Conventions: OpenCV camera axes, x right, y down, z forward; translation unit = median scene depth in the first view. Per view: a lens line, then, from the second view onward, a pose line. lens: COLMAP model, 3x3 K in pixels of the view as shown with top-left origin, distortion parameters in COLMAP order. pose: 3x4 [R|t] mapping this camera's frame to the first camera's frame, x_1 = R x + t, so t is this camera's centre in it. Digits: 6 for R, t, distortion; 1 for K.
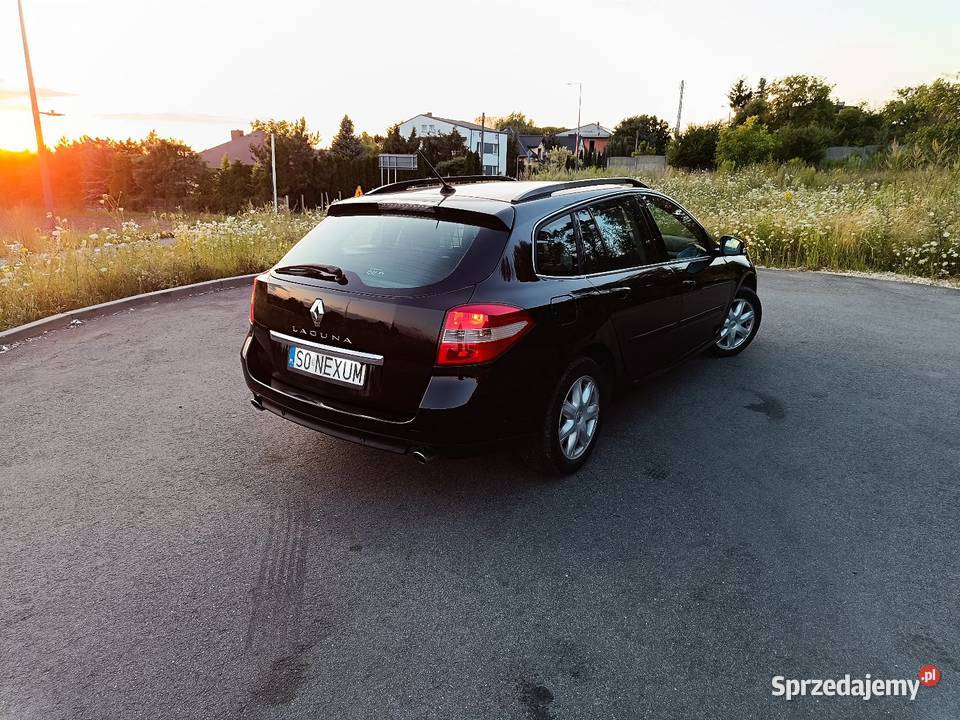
lens RADIAL K [[666.9, 0, 475.9], [0, 666.9, 375.8], [0, 0, 1]] dist [0.005685, 0.000794]
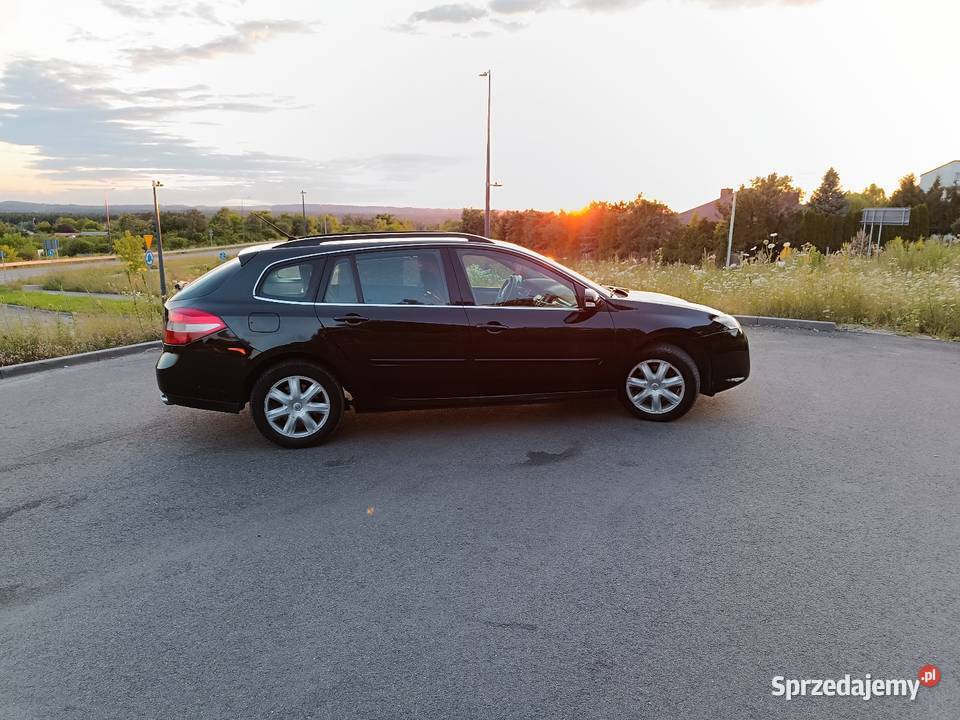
lens RADIAL K [[704.9, 0, 500.2], [0, 704.9, 357.0], [0, 0, 1]] dist [0.004333, 0.007686]
pose [[0.736129, 0.120252, -0.666073, 1.366176], [-0.196339, 0.979715, -0.040113, -0.057830], [0.647738, 0.160304, 0.744807, 0.188839]]
